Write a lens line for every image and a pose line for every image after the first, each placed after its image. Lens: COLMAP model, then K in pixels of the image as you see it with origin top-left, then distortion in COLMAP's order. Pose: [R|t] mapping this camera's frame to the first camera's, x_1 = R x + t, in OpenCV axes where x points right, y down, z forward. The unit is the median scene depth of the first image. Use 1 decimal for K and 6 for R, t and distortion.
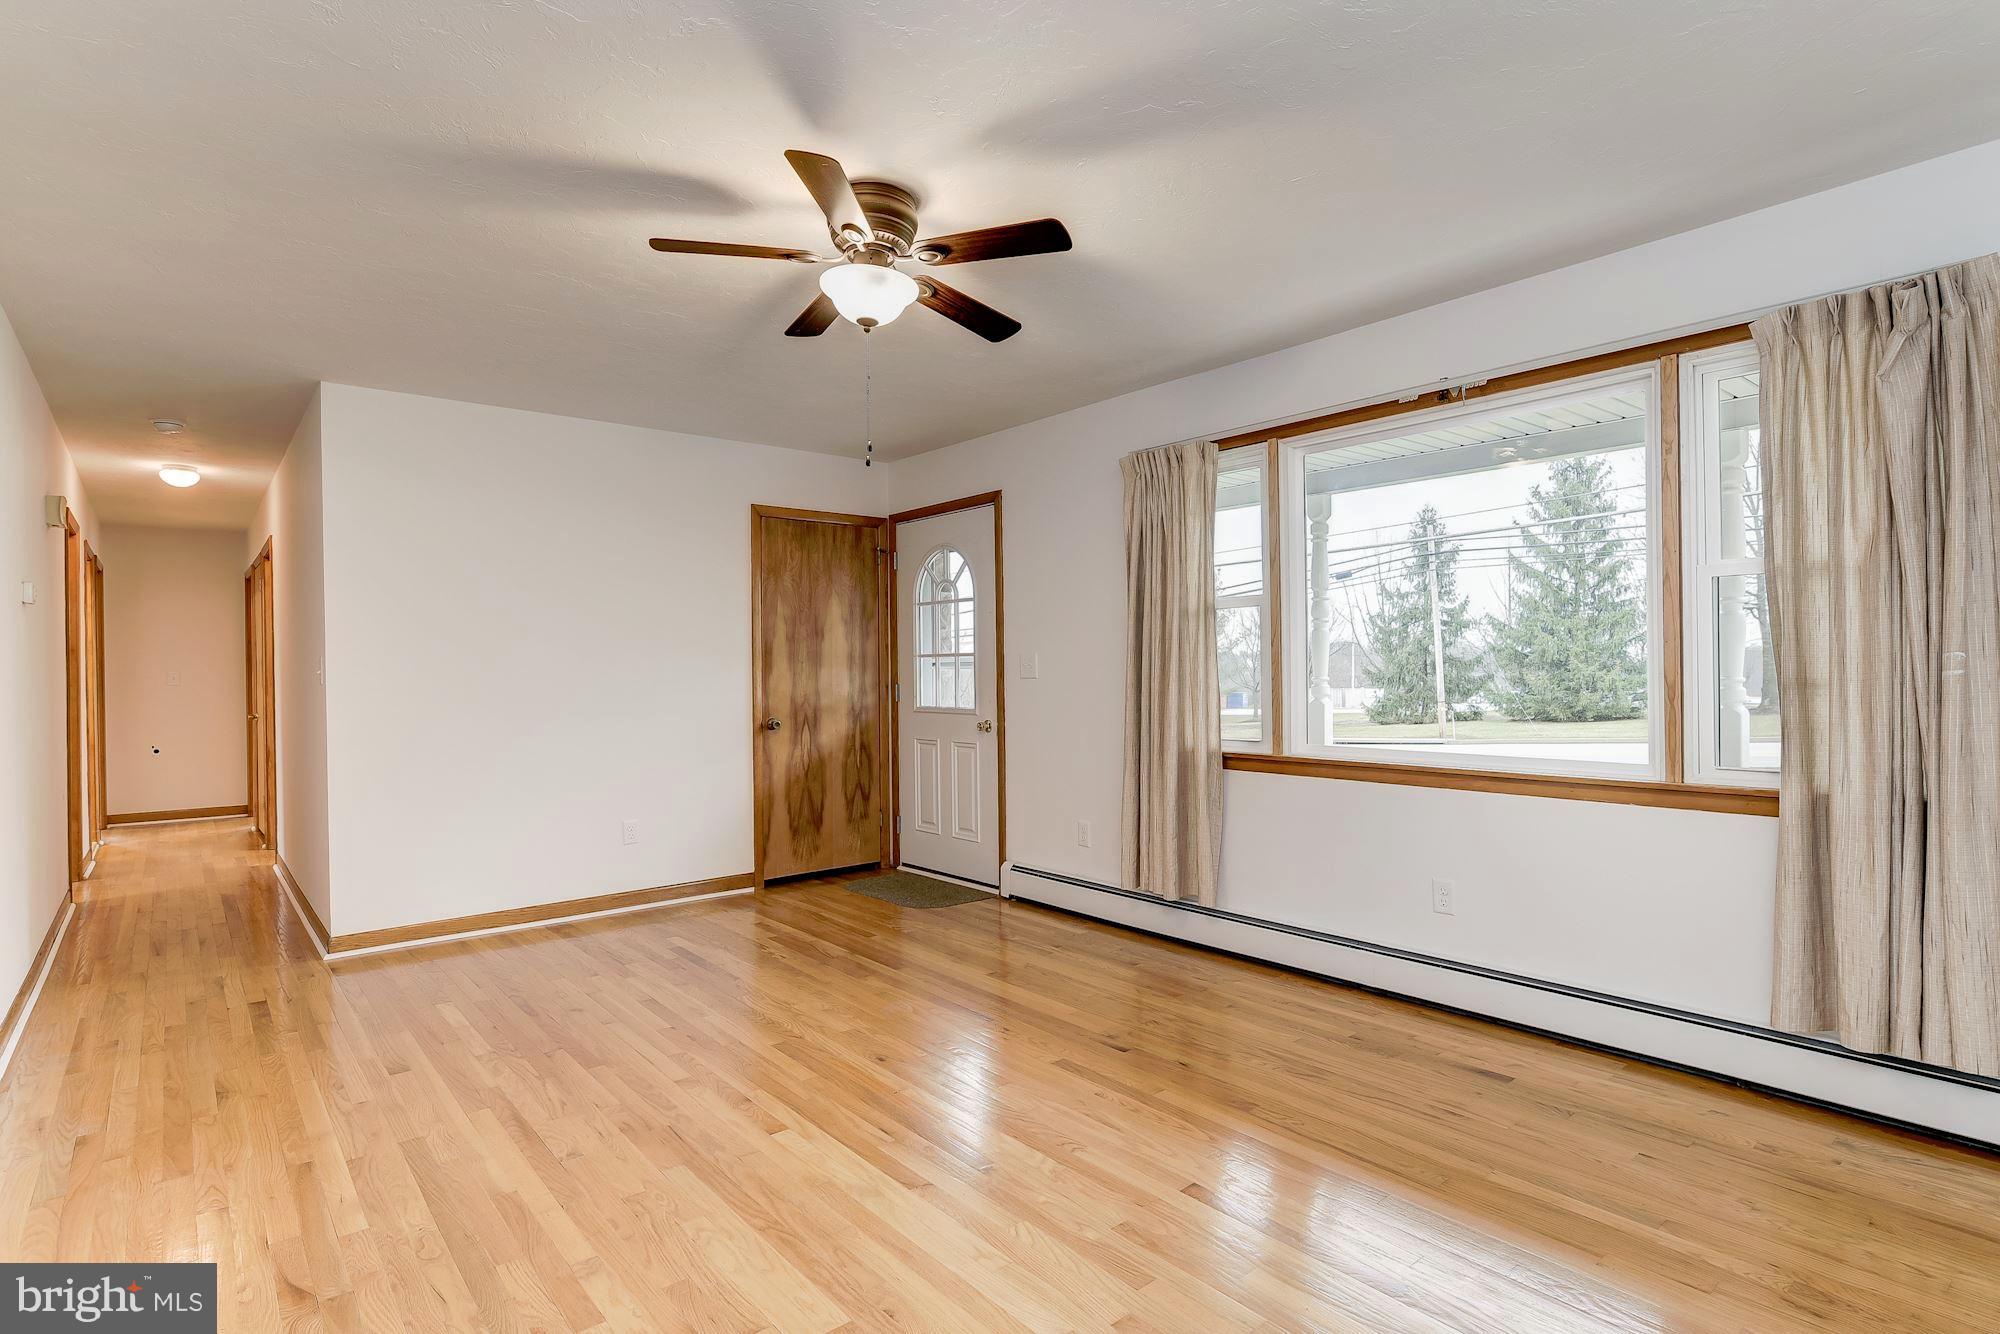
lens RADIAL K [[1005.7, 0, 1000.8], [0, 1005.7, 670.6], [0, 0, 1]] dist [-0.000338, 0.001049]
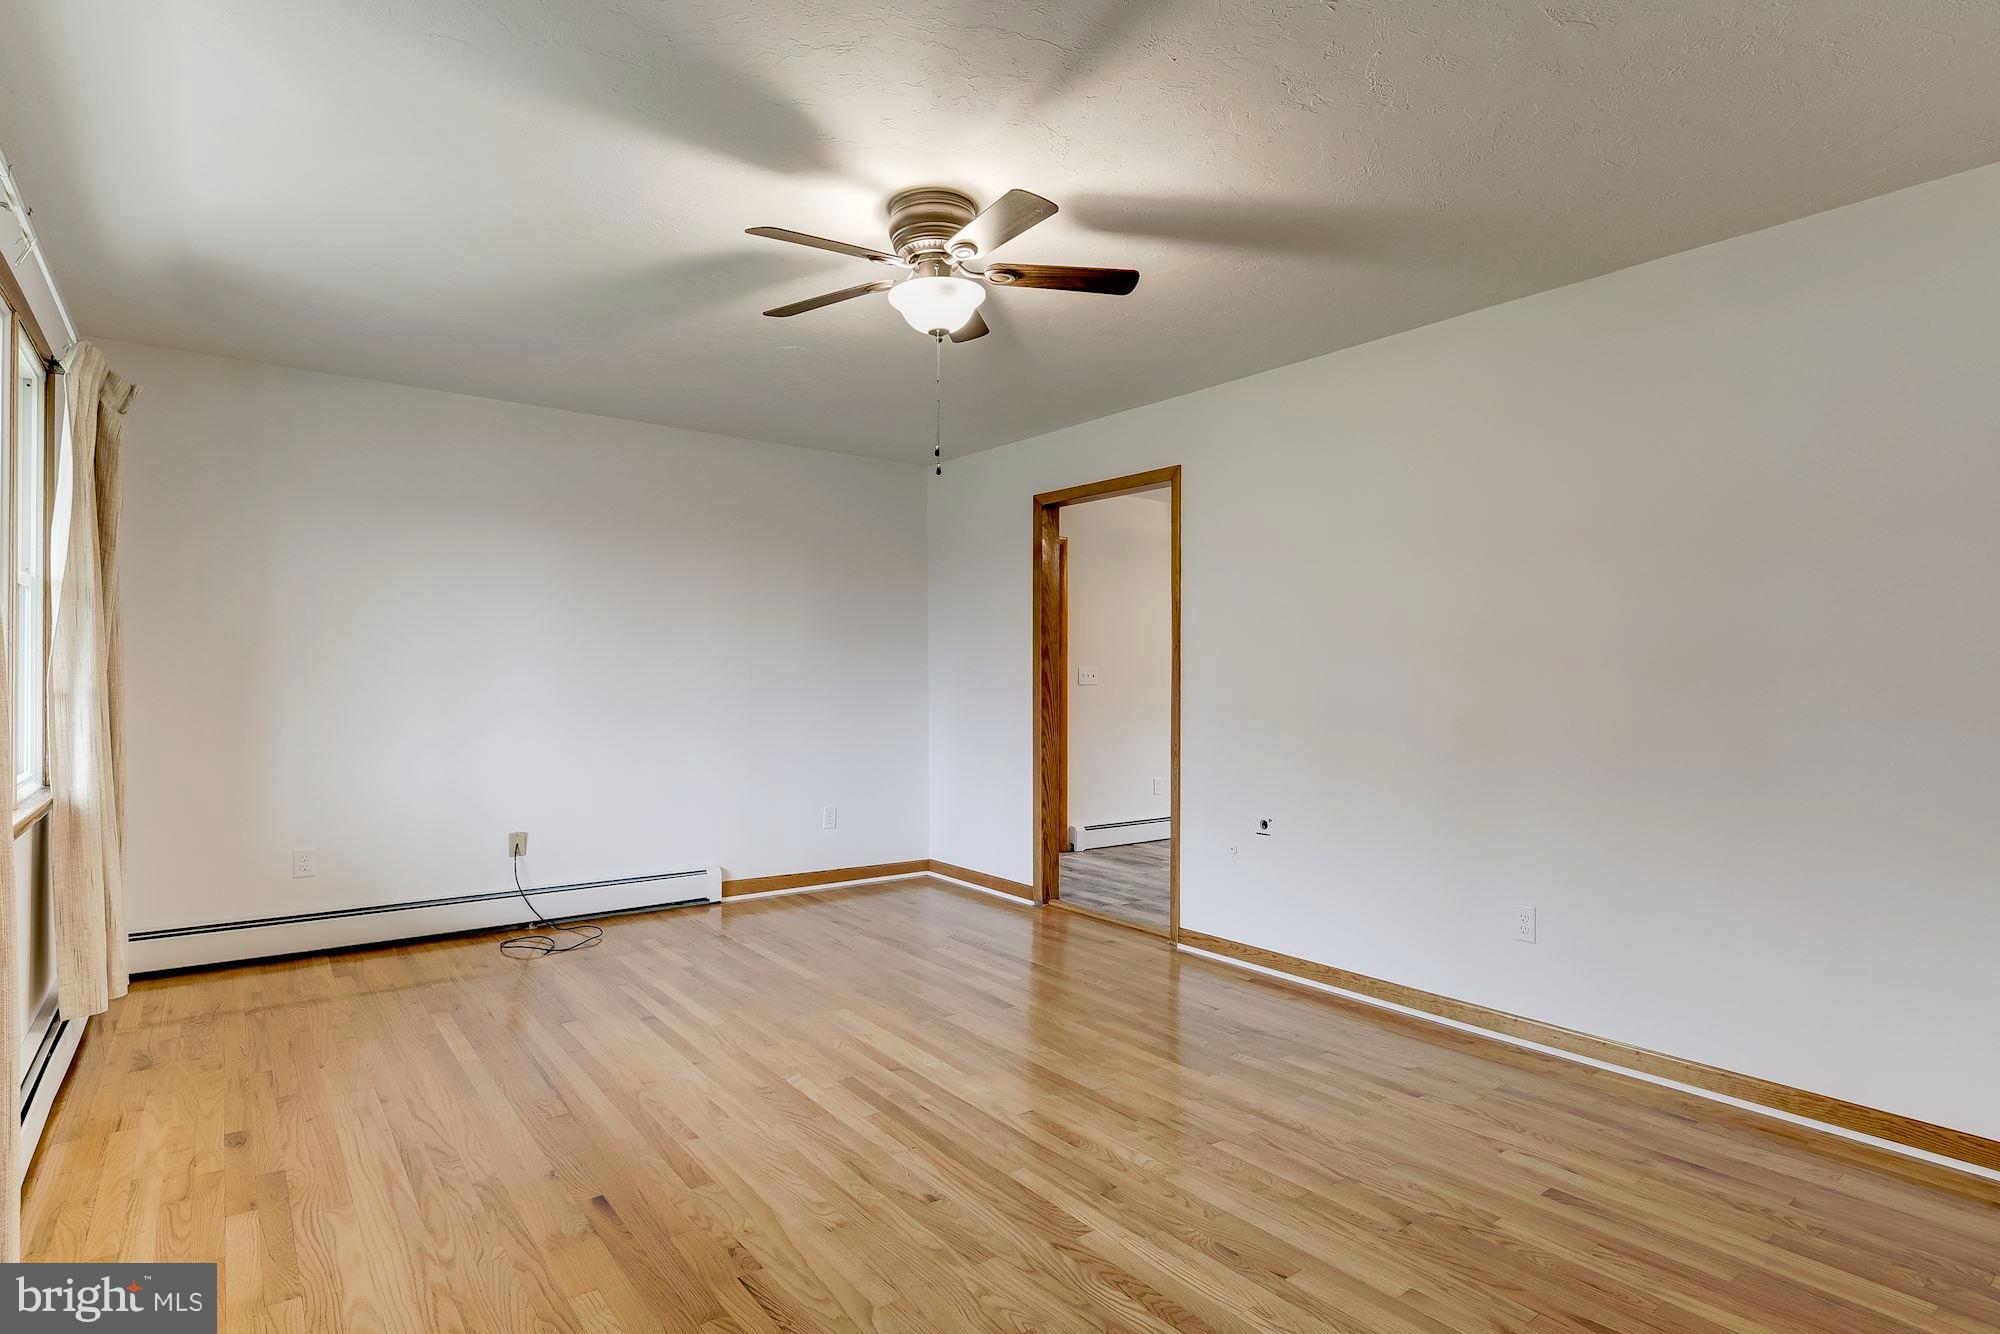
lens RADIAL K [[1008.3, 0, 998.2], [0, 1008.3, 692.9], [0, 0, 1]] dist [0.000222, 0.001064]
pose [[-0.999335, 0.003364, 0.036296, -0.225739], [0.003802, 0.999921, 0.012008, 0.003240], [-0.036253, 0.012138, -0.999269, 1.997153]]
